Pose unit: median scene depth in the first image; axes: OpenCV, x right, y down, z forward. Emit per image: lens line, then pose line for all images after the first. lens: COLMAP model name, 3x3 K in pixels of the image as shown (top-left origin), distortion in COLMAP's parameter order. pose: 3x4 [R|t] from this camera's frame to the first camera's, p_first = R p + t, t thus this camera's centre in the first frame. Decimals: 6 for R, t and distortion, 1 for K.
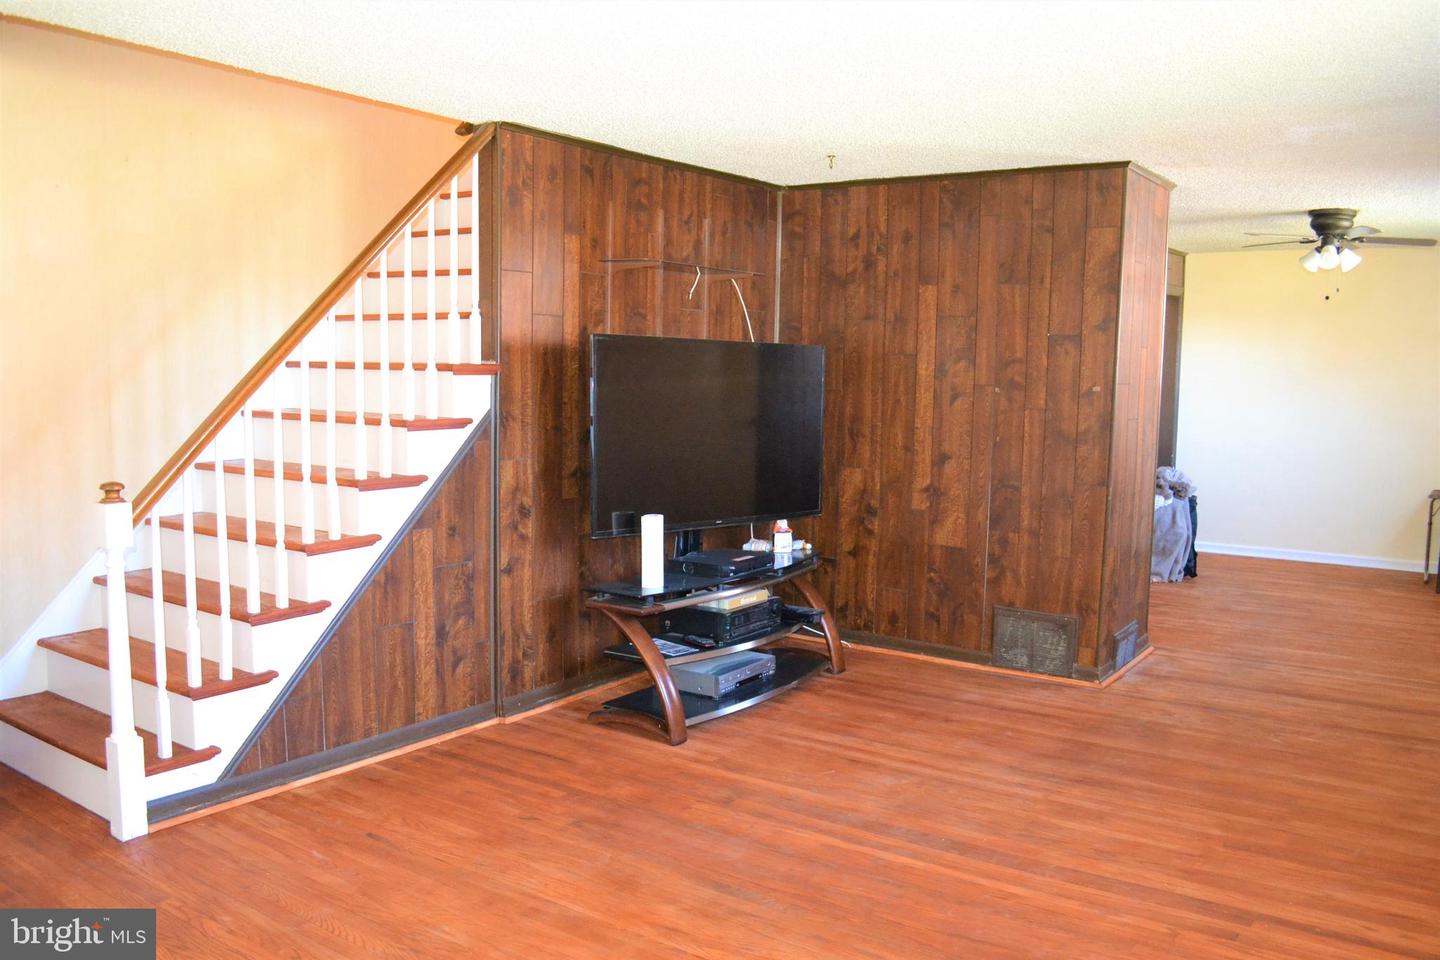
lens RADIAL K [[1131.6, 0, 720.0], [0, 1131.6, 480.0], [0, 0, 1]] dist [-0.098444, 0.007772]
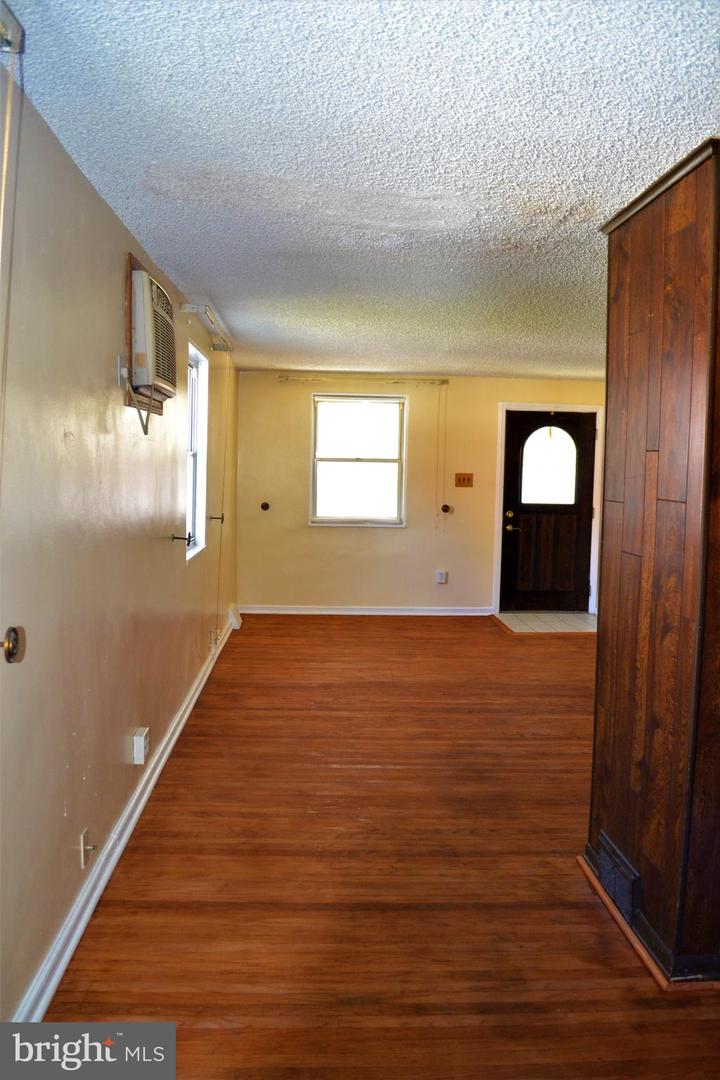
lens RADIAL K [[848.7, 0, 360.0], [0, 848.7, 540.0], [0, 0, 1]] dist [-0.098444, 0.007772]
pose [[-0.779376, 0.032516, -0.625712, 1.093617], [-0.077856, 0.985887, 0.148209, -0.172902], [0.621700, 0.164226, -0.765845, 1.701639]]
